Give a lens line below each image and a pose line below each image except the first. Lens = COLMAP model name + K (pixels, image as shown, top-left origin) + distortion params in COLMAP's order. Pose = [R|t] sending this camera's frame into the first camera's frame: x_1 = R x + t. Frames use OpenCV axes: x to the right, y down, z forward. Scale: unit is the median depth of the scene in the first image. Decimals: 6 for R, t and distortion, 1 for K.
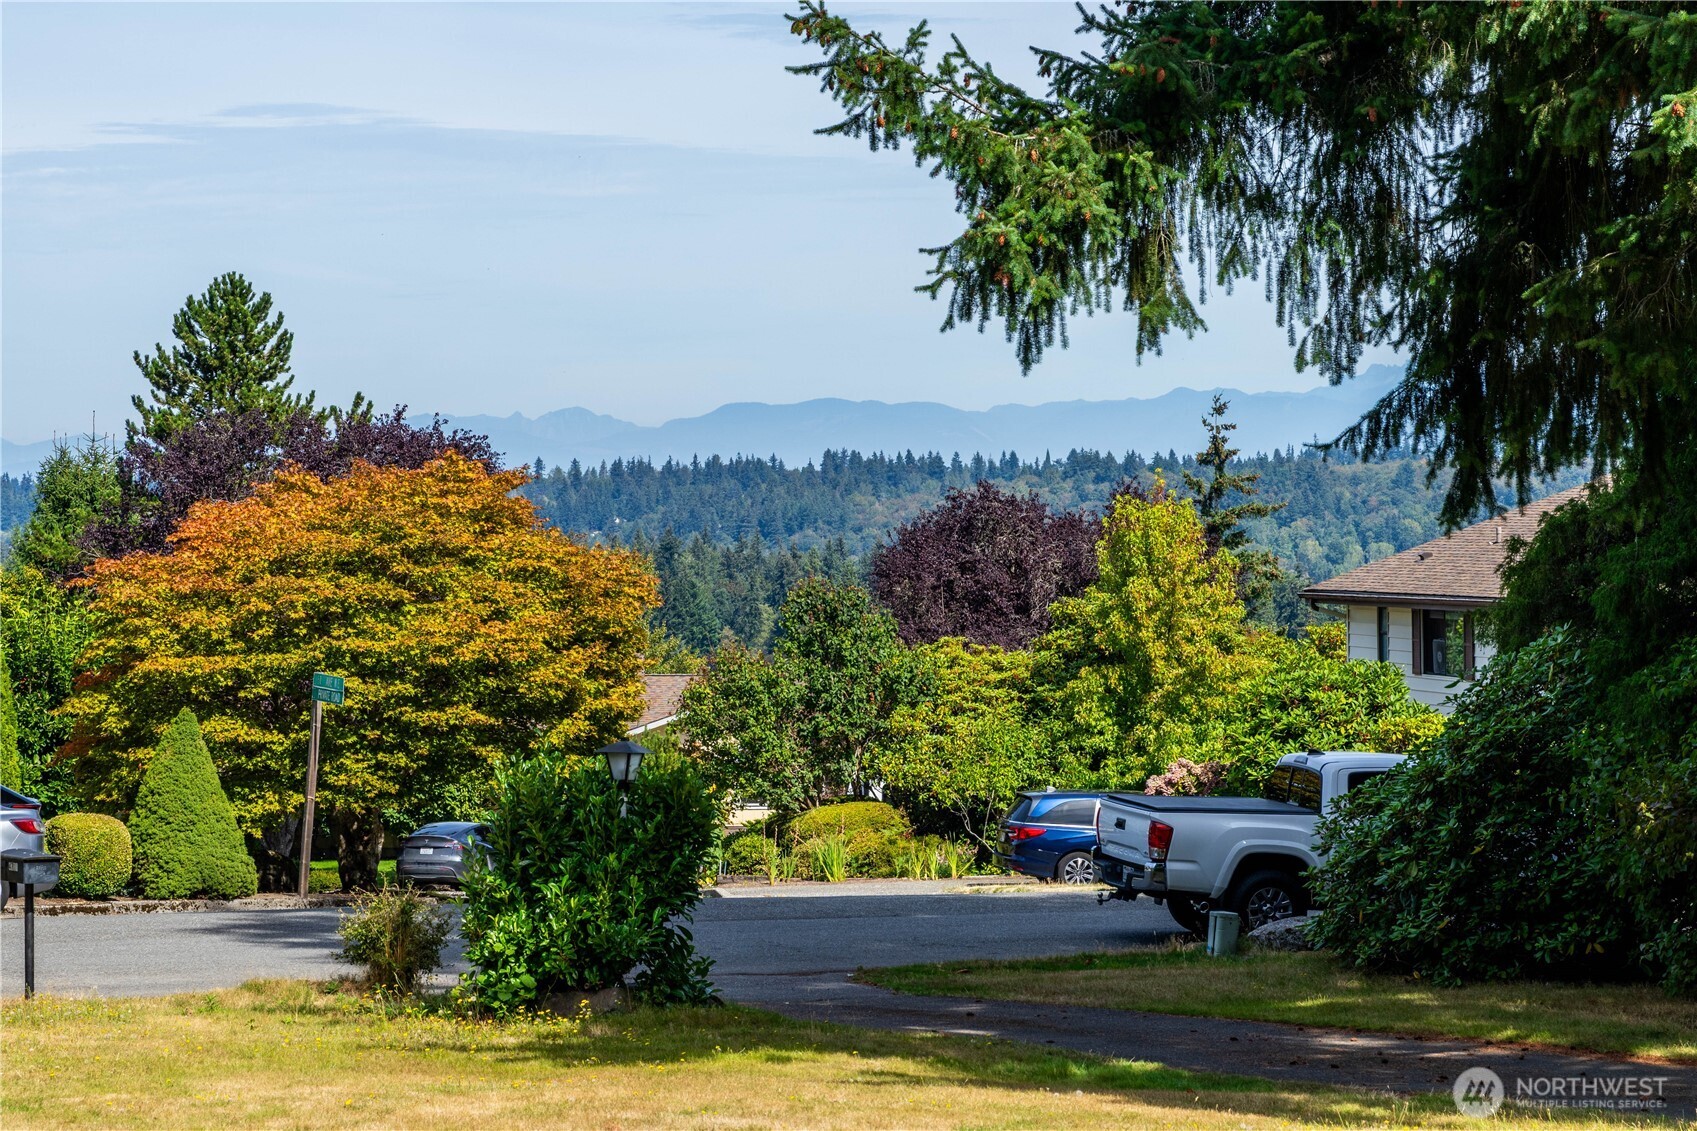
lens RADIAL K [[5124.7, 0, 848.3], [0, 5124.7, 565.3], [0, 0, 1]] dist [-0.013397, 0.000000]
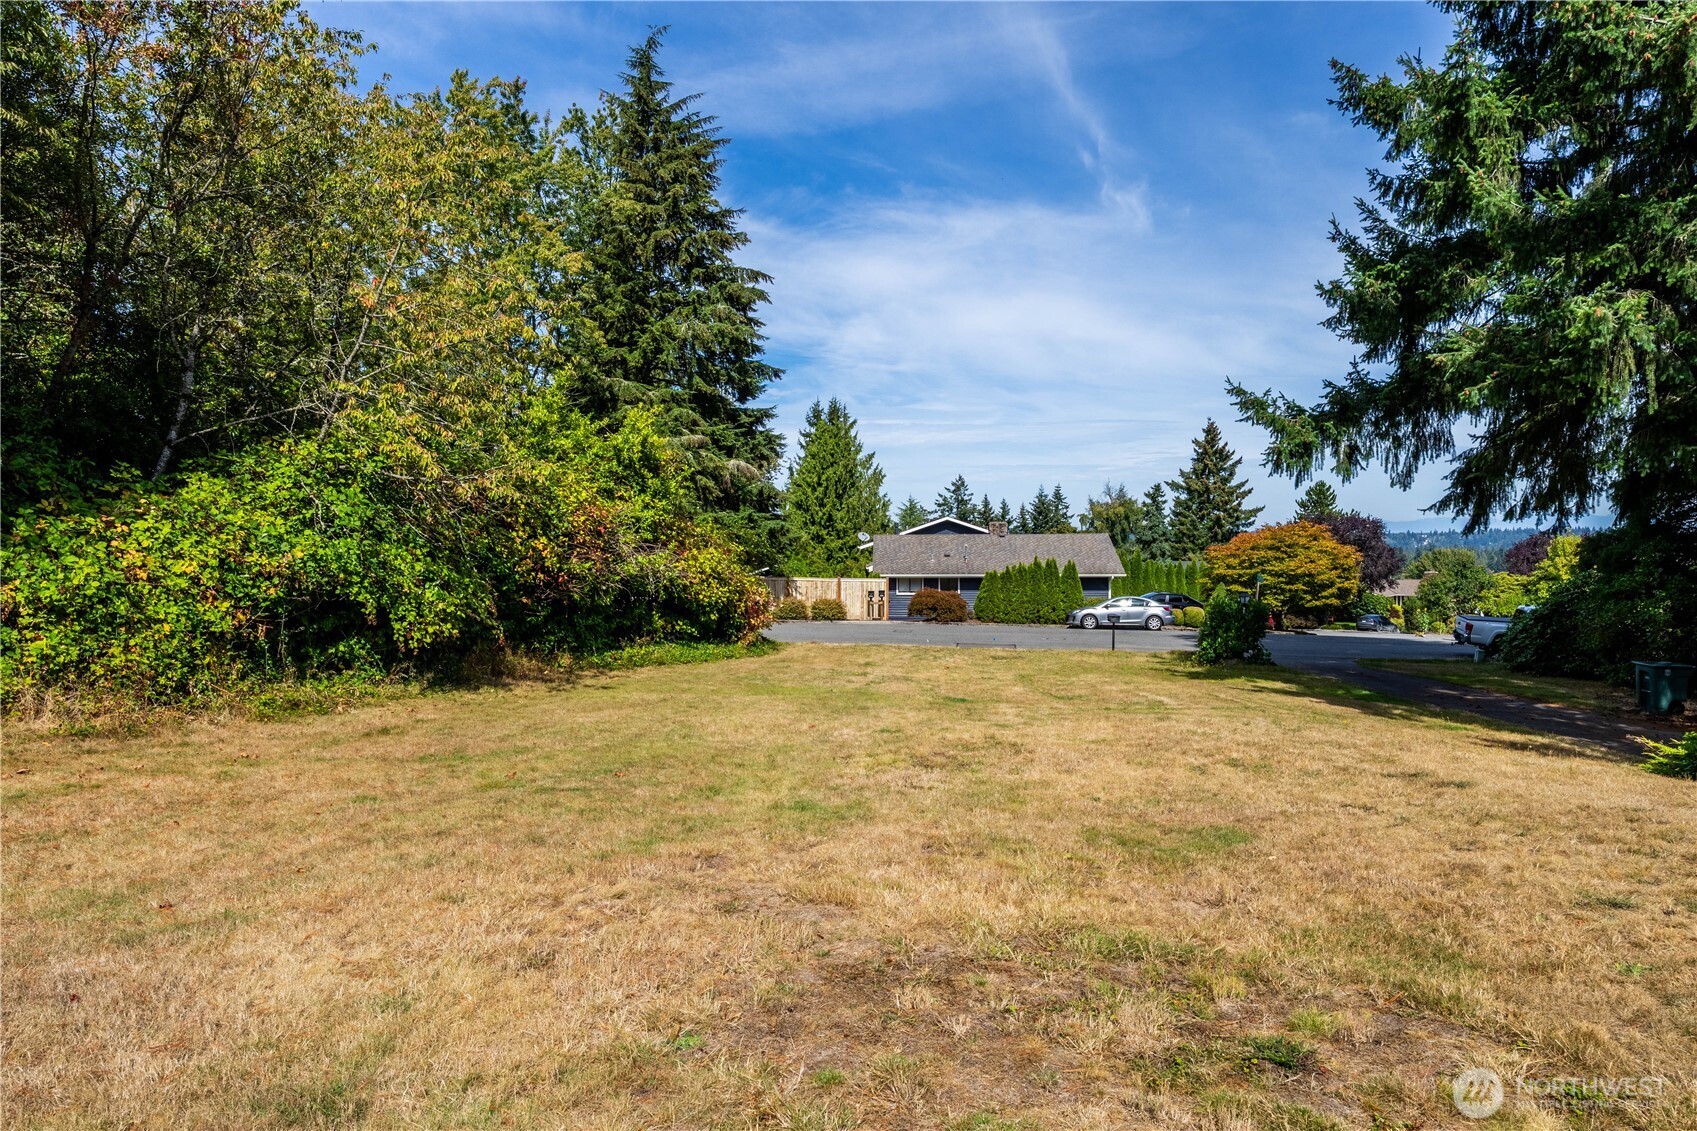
lens RADIAL K [[1048.2, 0, 849.3], [0, 1048.2, 564.0], [0, 0, 1]] dist [-0.001518, -0.000196]
pose [[0.814412, 0.022969, -0.579833, 0.110165], [-0.015483, 0.999721, 0.017856, 0.002738], [0.580081, -0.005564, 0.814540, 0.141975]]
